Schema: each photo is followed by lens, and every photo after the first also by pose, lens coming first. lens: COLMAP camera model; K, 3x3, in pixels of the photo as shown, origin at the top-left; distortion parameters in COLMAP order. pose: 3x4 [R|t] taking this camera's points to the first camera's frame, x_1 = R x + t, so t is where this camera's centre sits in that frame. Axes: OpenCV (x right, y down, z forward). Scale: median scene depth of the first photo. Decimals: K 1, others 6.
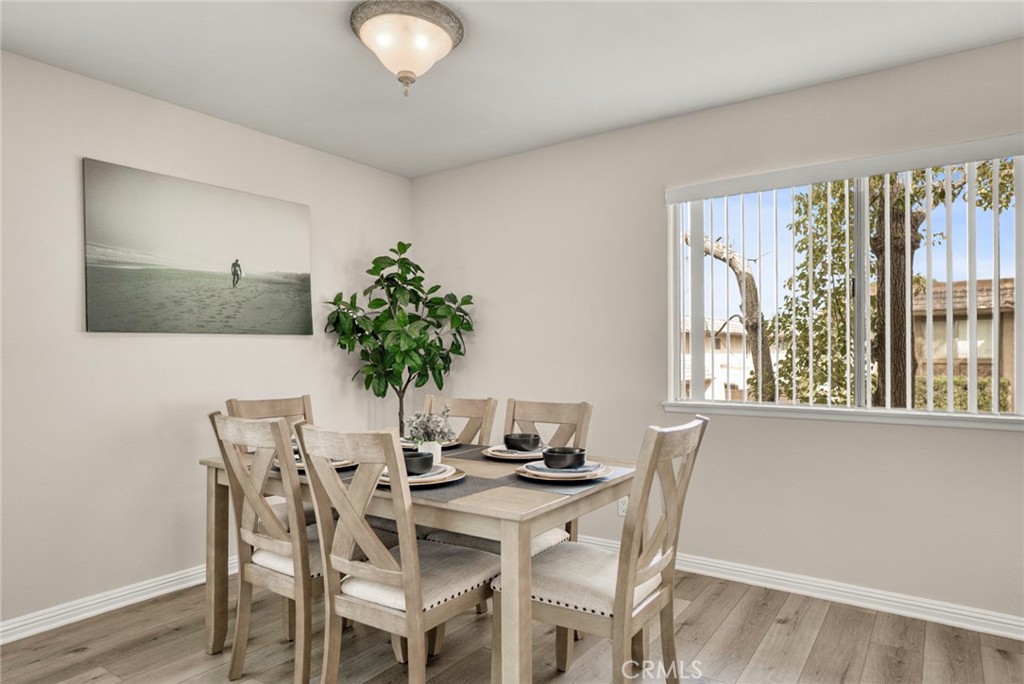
lens RADIAL K [[610.8, 0, 540.6], [0, 610.8, 355.8], [0, 0, 1]] dist [-0.001099, -0.000895]
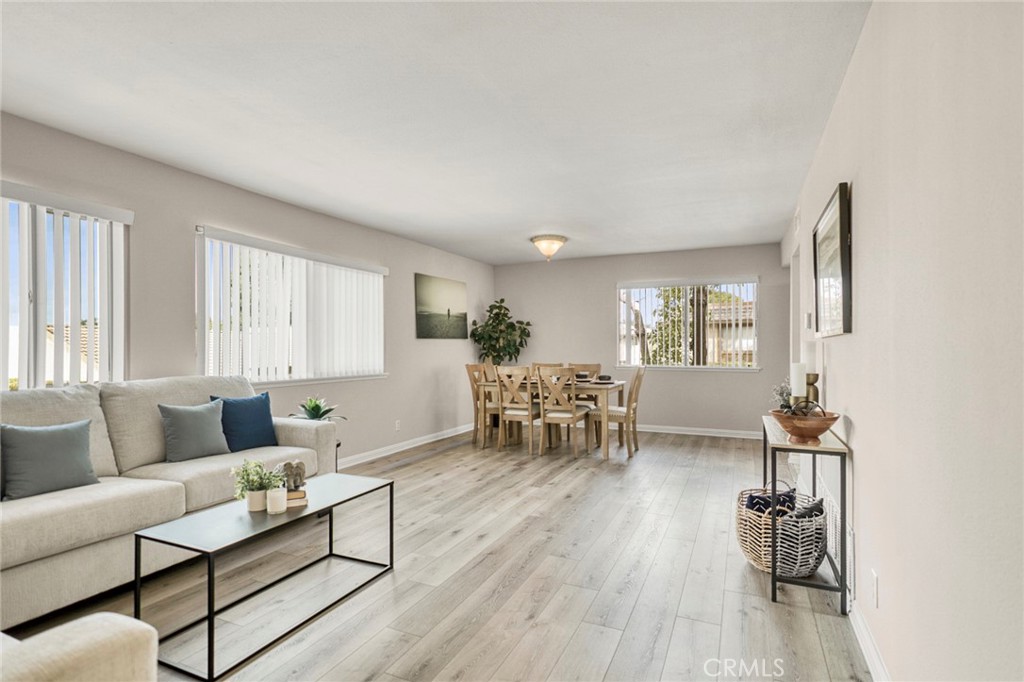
lens RADIAL K [[486.7, 0, 529.3], [0, 486.7, 349.4], [0, 0, 1]] dist [-0.014920, 0.005201]
pose [[0.984782, 0.000227, 0.173794, -0.469012], [-0.000541, 0.999998, 0.001759, 0.003077], [-0.173793, -0.001826, 0.984780, -0.877150]]
